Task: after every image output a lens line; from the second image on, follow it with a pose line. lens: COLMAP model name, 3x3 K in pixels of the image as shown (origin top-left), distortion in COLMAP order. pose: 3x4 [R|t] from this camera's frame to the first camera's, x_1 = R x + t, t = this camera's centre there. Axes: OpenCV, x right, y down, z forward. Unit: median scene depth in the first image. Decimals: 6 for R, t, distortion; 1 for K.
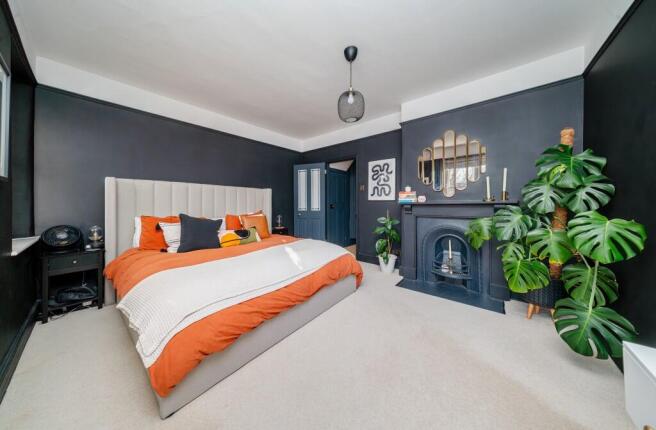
lens RADIAL K [[197.6, 0, 329.9], [0, 197.6, 204.5], [0, 0, 1]] dist [0.000528, 0.000022]
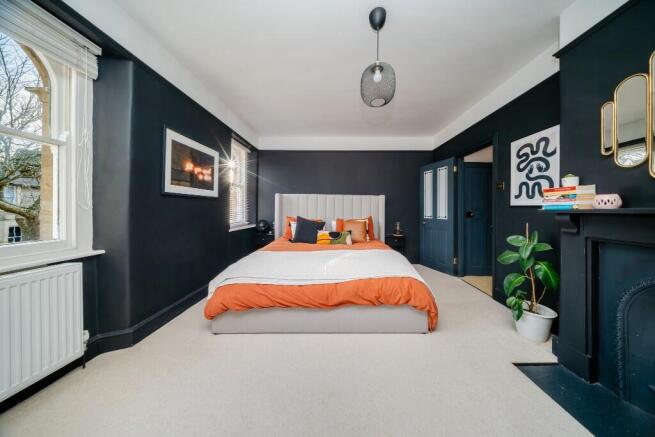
lens RADIAL K [[192.6, 0, 342.5], [0, 192.6, 208.9], [0, 0, 1]] dist [-0.005621, -0.000053]
pose [[0.635154, 0.004900, -0.772370, 0.381309], [-0.014821, 0.999873, -0.005845, 0.000023], [0.772243, 0.015160, 0.635146, 0.264678]]
